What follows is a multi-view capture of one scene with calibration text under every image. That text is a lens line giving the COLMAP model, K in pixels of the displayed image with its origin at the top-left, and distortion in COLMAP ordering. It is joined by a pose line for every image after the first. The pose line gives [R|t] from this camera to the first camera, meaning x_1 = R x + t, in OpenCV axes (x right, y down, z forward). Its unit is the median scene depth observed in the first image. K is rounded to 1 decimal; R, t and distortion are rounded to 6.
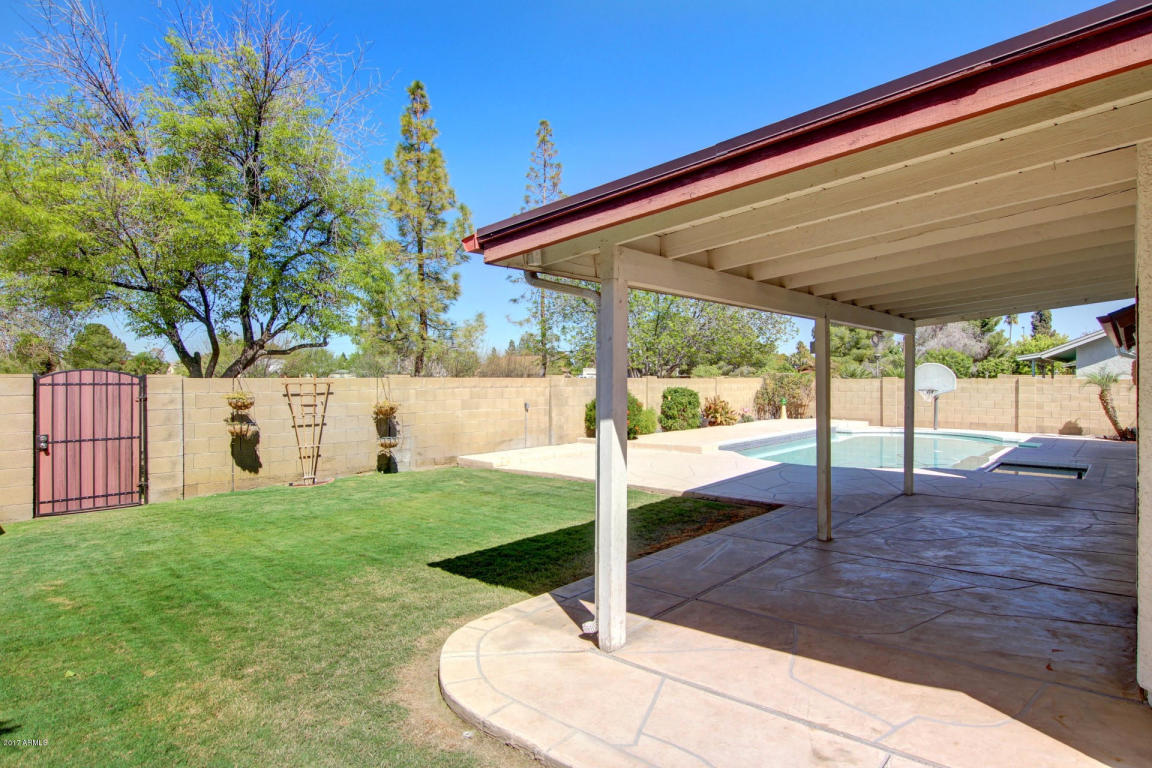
lens RADIAL K [[627.6, 0, 576.0], [0, 627.6, 384.0], [0, 0, 1]] dist [-0.020492, 0.000820]
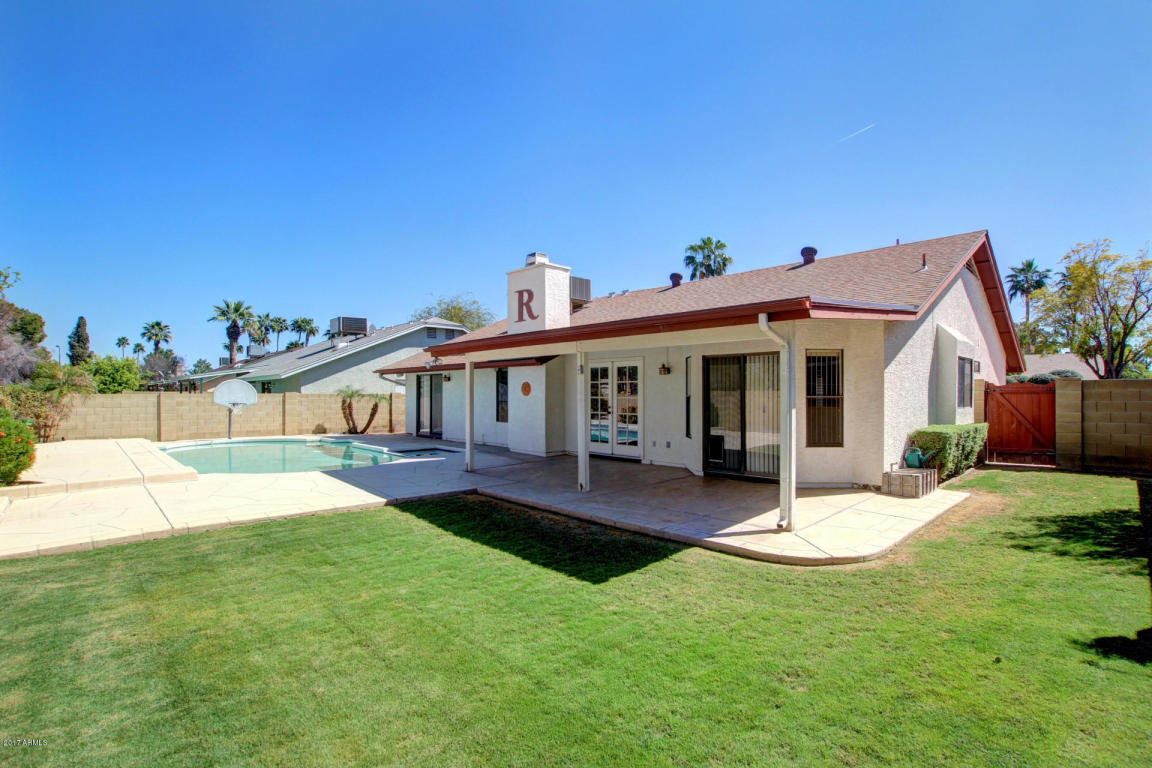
lens RADIAL K [[542.8, 0, 570.6], [0, 542.8, 391.7], [0, 0, 1]] dist [-0.029027, 0.000561]
pose [[0.104317, 0.004227, 0.994535, -0.765473], [0.012352, 0.999908, -0.005545, 0.002550], [-0.994467, 0.012863, 0.104255, 0.691862]]
